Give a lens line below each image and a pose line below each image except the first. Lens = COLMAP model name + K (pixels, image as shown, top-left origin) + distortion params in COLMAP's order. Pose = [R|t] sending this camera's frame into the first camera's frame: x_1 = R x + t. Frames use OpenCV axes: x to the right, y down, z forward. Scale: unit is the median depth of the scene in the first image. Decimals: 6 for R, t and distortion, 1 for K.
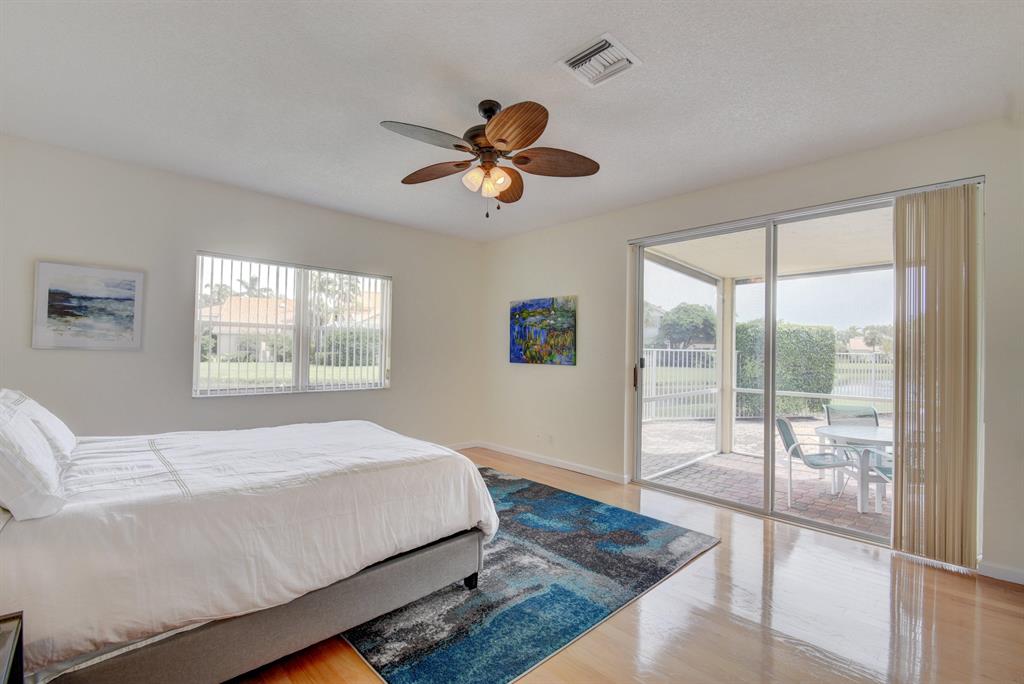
lens RADIAL K [[449.6, 0, 511.6], [0, 449.6, 344.8], [0, 0, 1]] dist [0.003127, -0.009113]
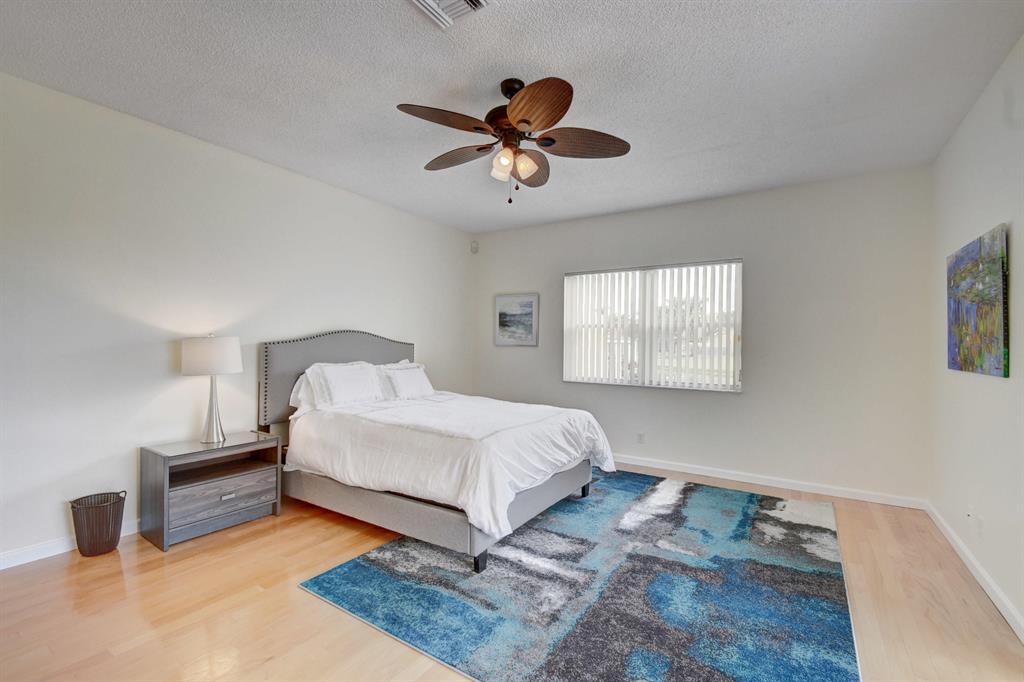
lens RADIAL K [[449.6, 0, 511.6], [0, 449.6, 343.8], [0, 0, 1]] dist [0.003127, -0.009113]
pose [[0.222432, -0.011945, -0.974875, 0.471282], [0.005736, 0.999924, -0.010943, 0.014187], [0.974931, -0.003158, 0.222483, 0.423098]]
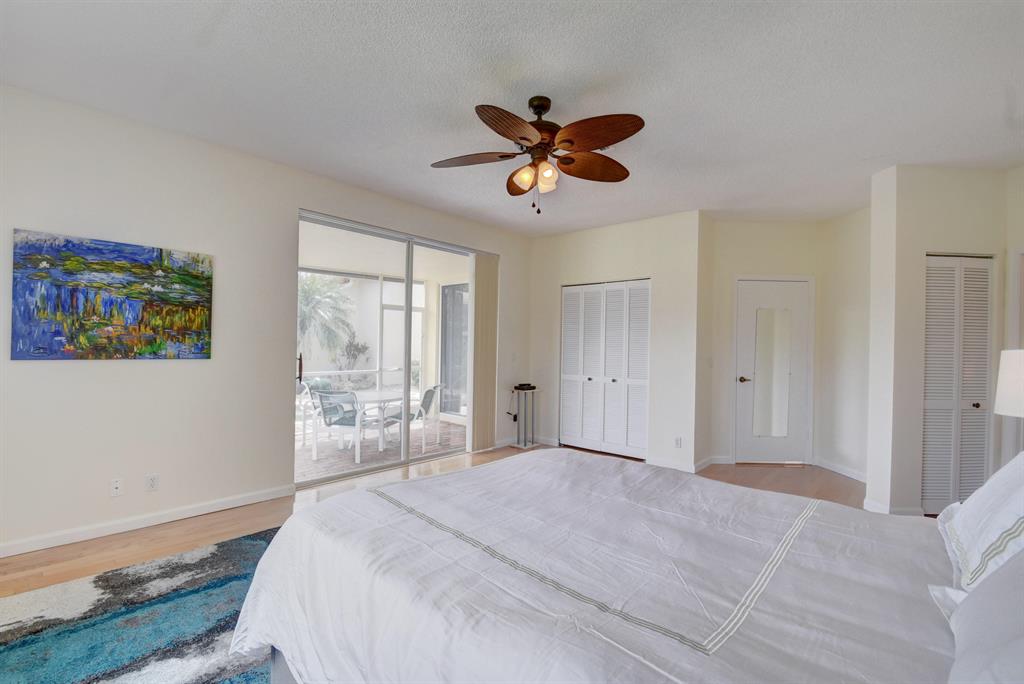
lens RADIAL K [[449.6, 0, 511.6], [0, 449.6, 344.8], [0, 0, 1]] dist [0.003127, -0.009113]
pose [[-0.063987, -0.022455, 0.997698, -0.571788], [-0.036128, 0.999144, 0.020170, -0.005100], [-0.997297, -0.034754, -0.064744, 0.597012]]
